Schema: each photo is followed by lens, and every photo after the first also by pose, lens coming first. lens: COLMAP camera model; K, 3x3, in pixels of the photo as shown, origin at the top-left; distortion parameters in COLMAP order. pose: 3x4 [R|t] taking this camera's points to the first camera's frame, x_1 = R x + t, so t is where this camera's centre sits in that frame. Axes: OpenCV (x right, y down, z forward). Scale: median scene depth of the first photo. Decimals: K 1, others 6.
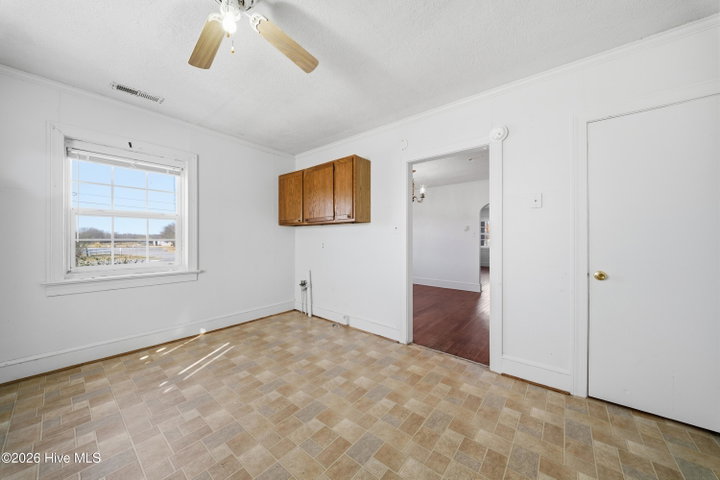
lens RADIAL K [[249.3, 0, 358.5], [0, 249.3, 239.9], [0, 0, 1]] dist [0.000929, -0.005676]
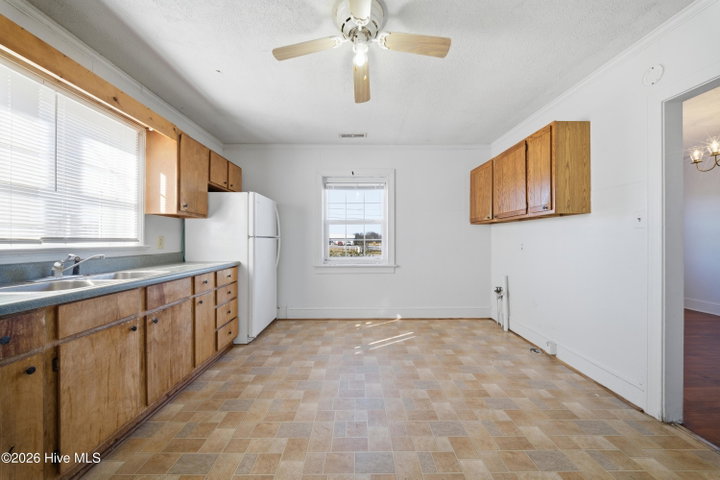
lens RADIAL K [[249.3, 0, 358.5], [0, 249.3, 239.9], [0, 0, 1]] dist [0.000929, -0.005676]
pose [[0.634450, -0.002722, -0.772959, 0.177814], [0.003008, 0.999995, -0.001053, 0.000991], [0.772958, -0.001657, 0.634455, 0.102801]]
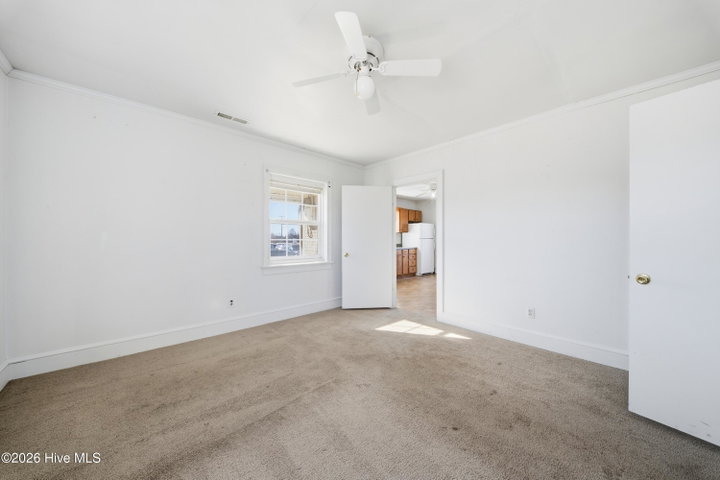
lens RADIAL K [[249.3, 0, 358.5], [0, 249.3, 239.9], [0, 0, 1]] dist [0.000929, -0.005676]
pose [[-0.139351, -0.003287, -0.990238, 1.918568], [0.001873, 0.999992, -0.003583, 0.009949], [0.990241, -0.002354, -0.139344, 0.097526]]
